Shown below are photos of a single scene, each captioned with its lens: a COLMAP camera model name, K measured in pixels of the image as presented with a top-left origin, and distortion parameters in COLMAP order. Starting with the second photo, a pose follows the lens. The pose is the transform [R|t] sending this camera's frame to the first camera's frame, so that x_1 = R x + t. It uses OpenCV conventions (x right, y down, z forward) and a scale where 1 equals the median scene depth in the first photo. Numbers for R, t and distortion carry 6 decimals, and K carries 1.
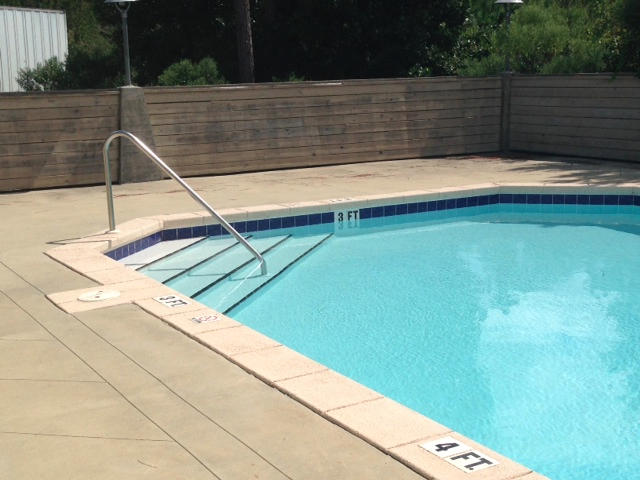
lens RADIAL K [[991.6, 0, 320.0], [0, 991.6, 240.0], [0, 0, 1]] dist [0.077147, 0.057626]
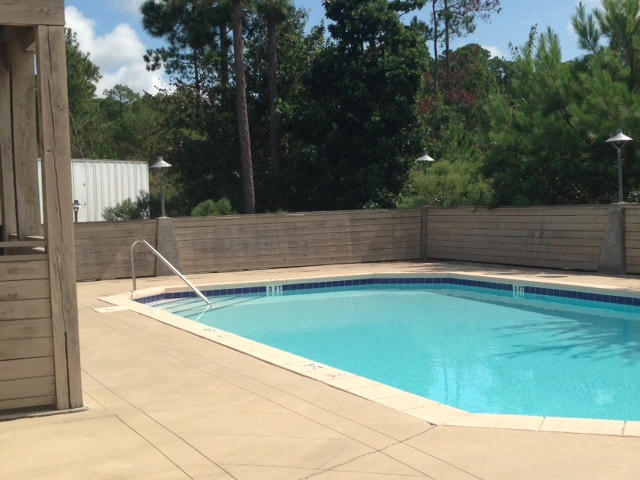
lens RADIAL K [[1021.9, 0, 320.0], [0, 1021.9, 240.0], [0, 0, 1]] dist [0.169571, -0.051554]
pose [[0.994706, -0.007645, -0.102472, 0.200124], [-0.005963, 0.991253, -0.131838, 0.087191], [0.102584, 0.131751, 0.985961, -0.530361]]
